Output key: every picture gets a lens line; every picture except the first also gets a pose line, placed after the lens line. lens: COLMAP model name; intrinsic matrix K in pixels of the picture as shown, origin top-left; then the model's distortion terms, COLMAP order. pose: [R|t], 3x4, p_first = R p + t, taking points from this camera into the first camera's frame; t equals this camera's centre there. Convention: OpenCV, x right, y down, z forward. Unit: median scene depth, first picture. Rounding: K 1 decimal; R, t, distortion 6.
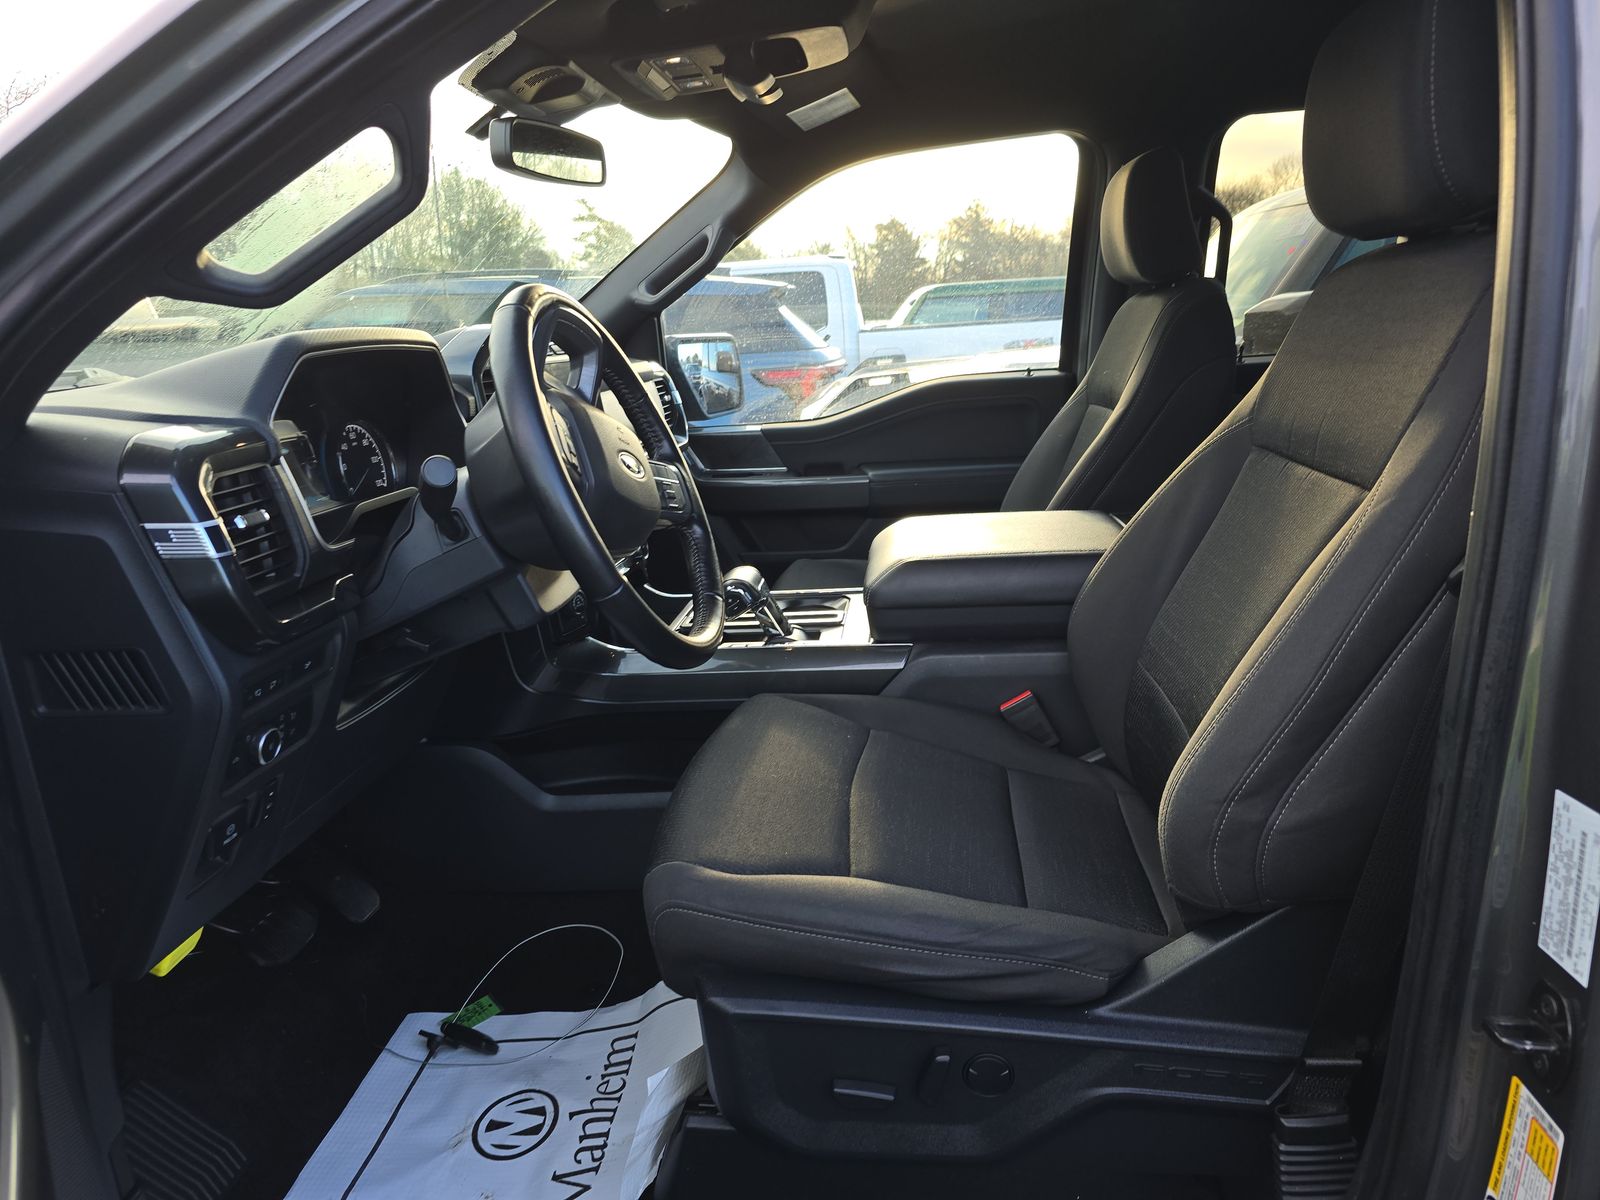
lens RADIAL K [[1088.2, 0, 800.0], [0, 1088.2, 600.0], [0, 0, 1]] dist [-0.001761, -0.001057]
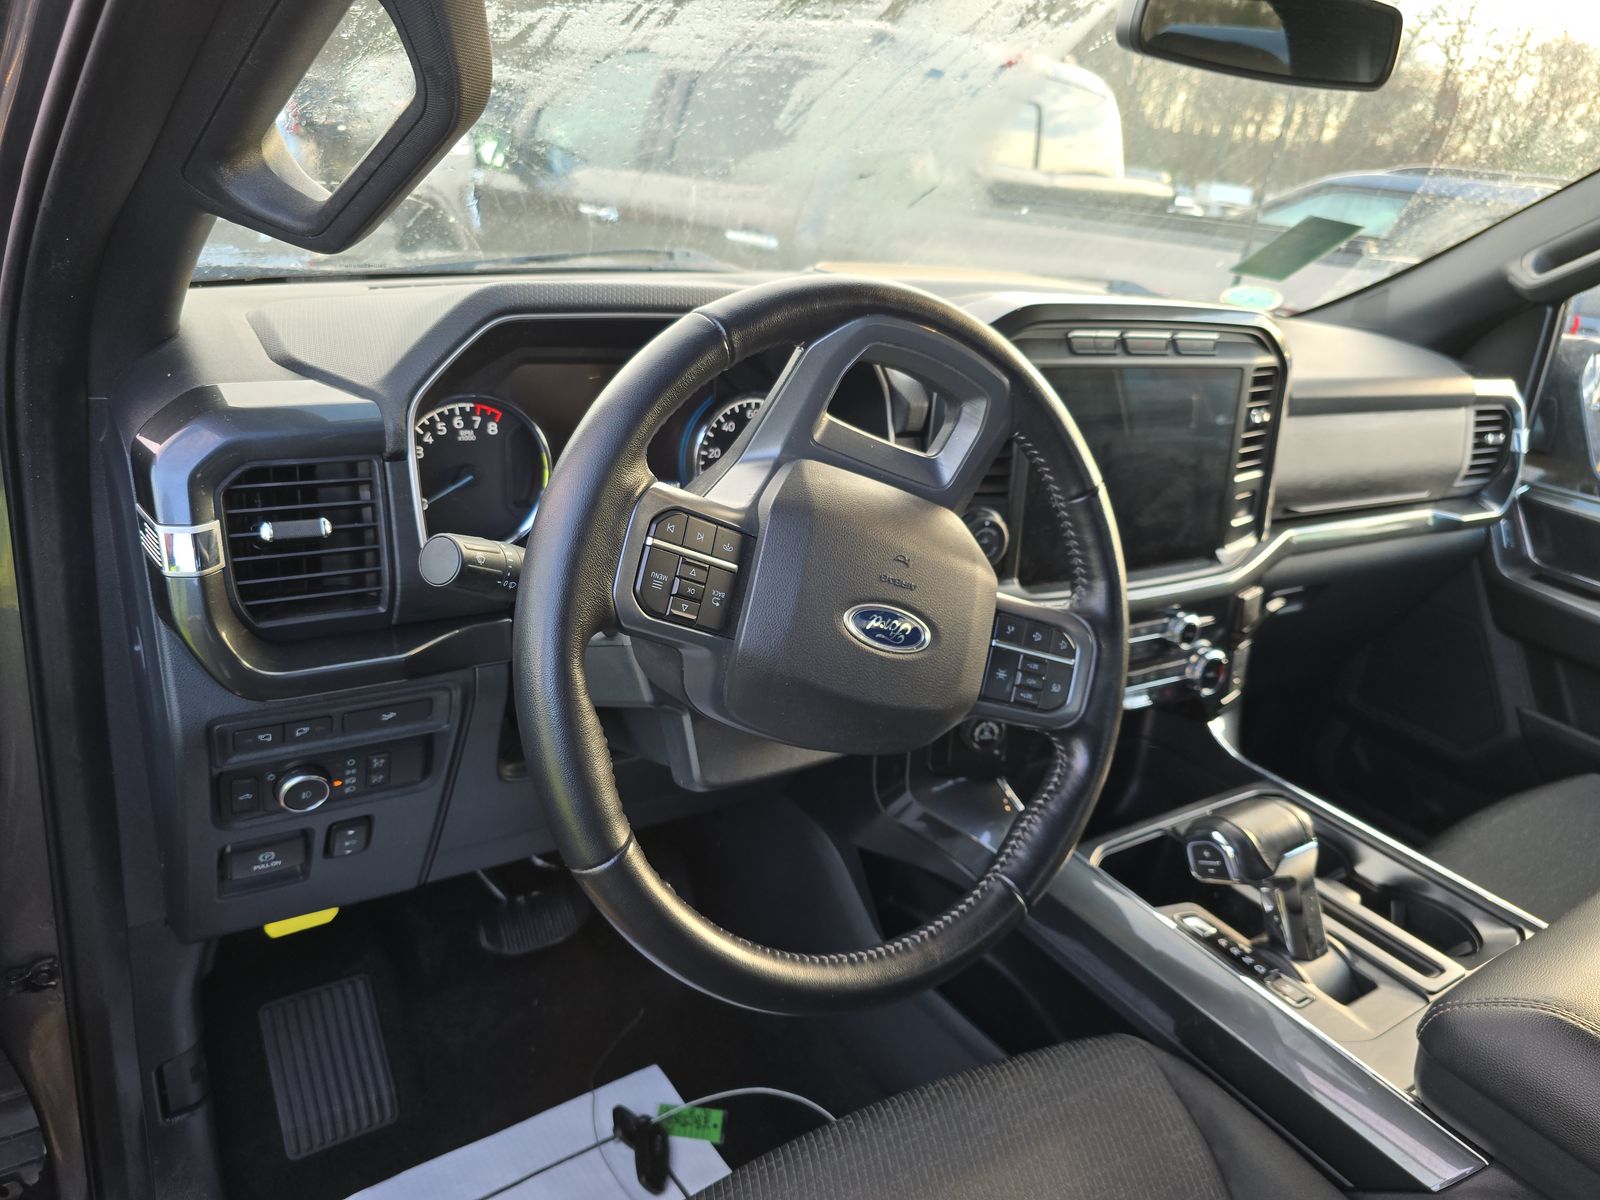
lens RADIAL K [[1088.2, 0, 800.0], [0, 1088.2, 600.0], [0, 0, 1]] dist [-0.001761, -0.001057]
pose [[0.619319, 0.401384, -0.674785, 0.160832], [-0.323553, 0.913551, 0.246452, -0.230710], [0.715372, 0.065696, 0.695648, 0.525203]]
